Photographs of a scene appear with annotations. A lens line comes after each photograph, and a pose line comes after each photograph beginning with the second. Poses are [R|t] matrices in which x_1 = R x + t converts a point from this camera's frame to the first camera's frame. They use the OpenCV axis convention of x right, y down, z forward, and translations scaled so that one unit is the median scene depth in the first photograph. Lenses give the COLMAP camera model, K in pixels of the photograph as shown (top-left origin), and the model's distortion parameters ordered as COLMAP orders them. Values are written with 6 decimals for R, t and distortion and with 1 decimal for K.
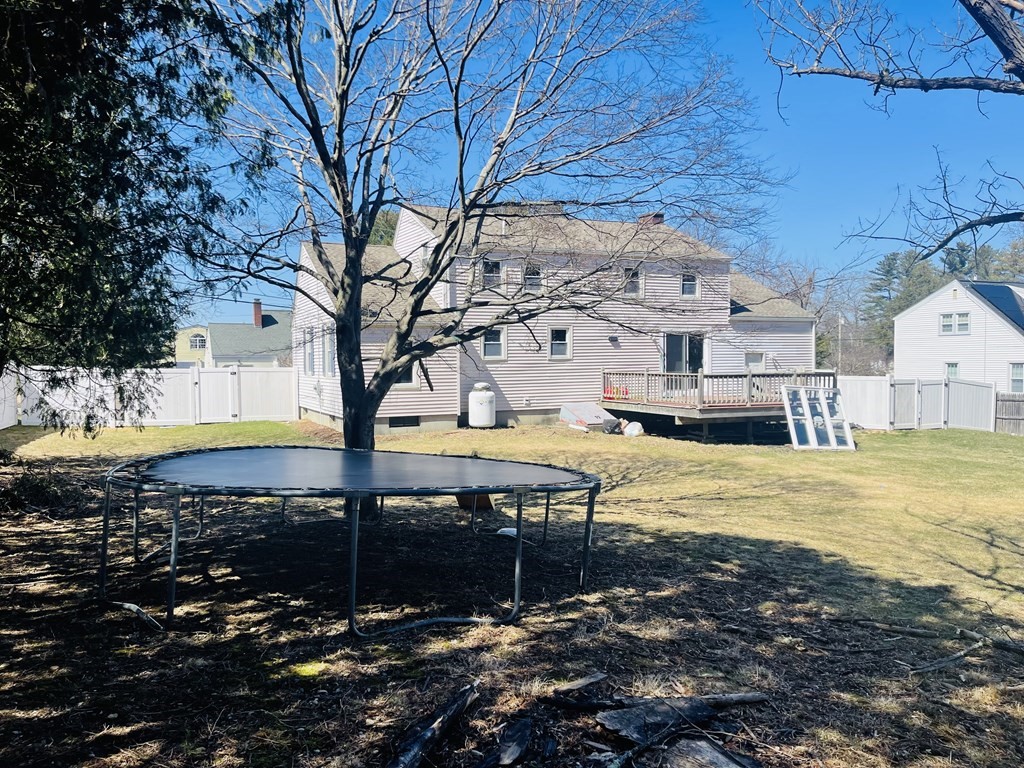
lens RADIAL K [[772.2, 0, 509.1], [0, 772.2, 386.4], [0, 0, 1]] dist [0.091594, -0.100562]
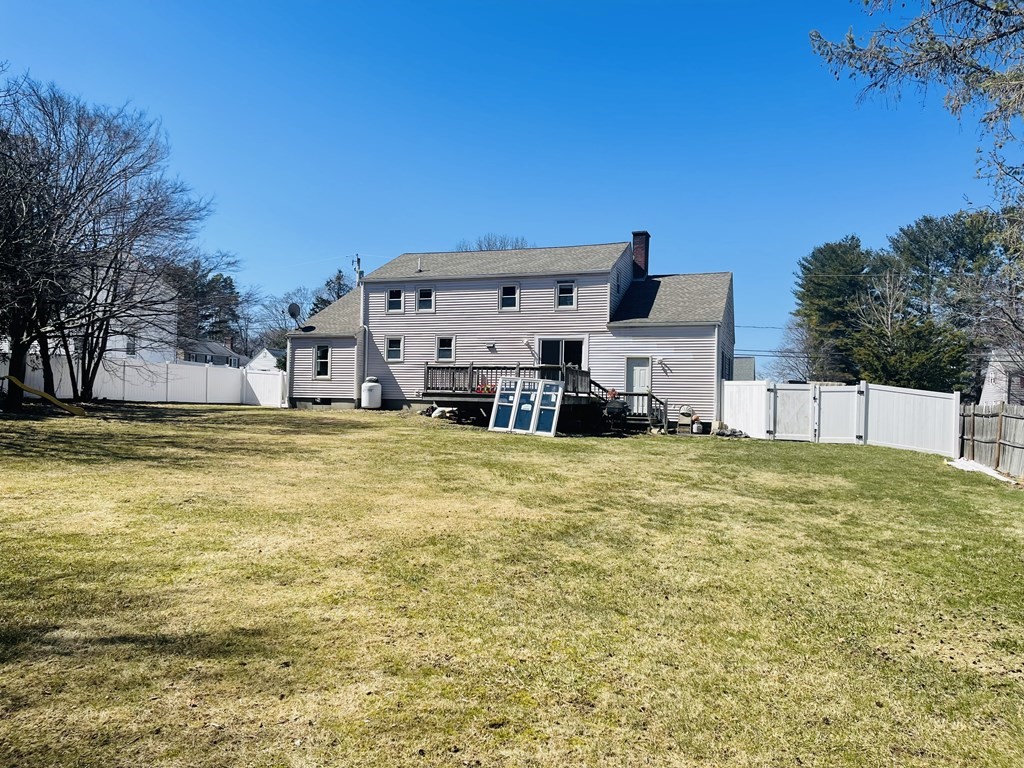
lens RADIAL K [[772.2, 0, 512.3], [0, 772.2, 387.1], [0, 0, 1]] dist [0.091594, -0.100562]
pose [[0.715255, 0.007412, -0.698824, 0.968802], [-0.049633, 0.997958, -0.040216, 0.049379], [0.697099, 0.063449, 0.714162, 0.156704]]
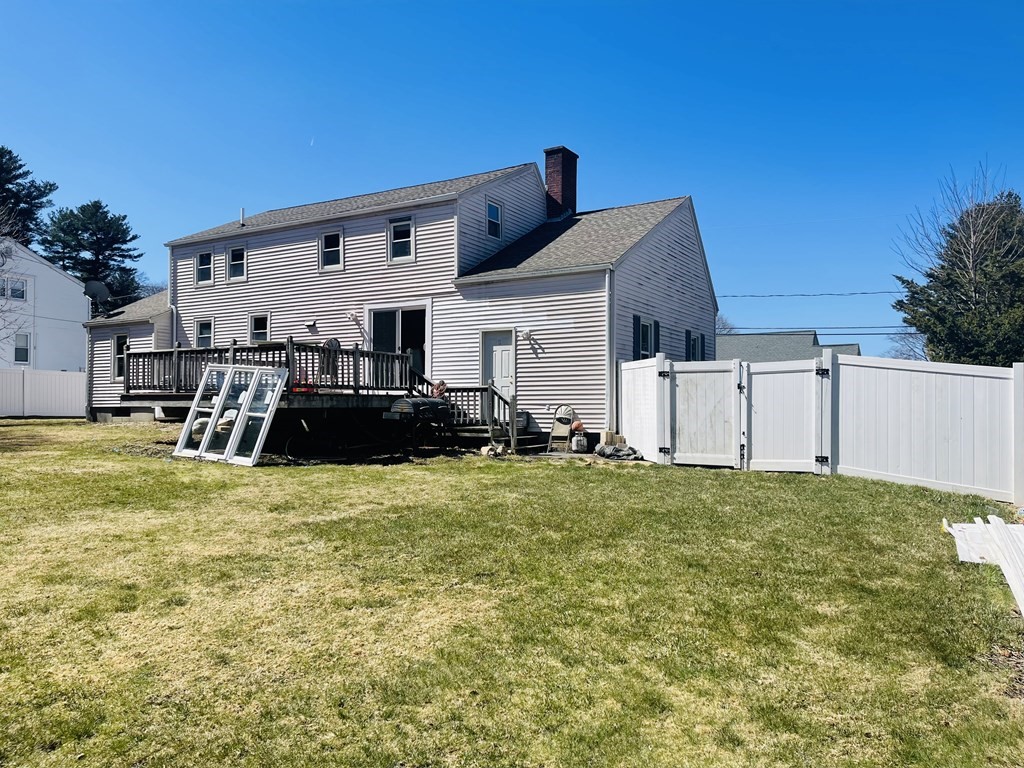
lens RADIAL K [[772.2, 0, 511.8], [0, 772.2, 387.2], [0, 0, 1]] dist [0.091594, -0.100562]
pose [[0.569163, -0.015930, -0.822070, 0.898490], [-0.031275, 0.998669, -0.041005, 0.032333], [0.821630, 0.049049, 0.567908, 0.683619]]
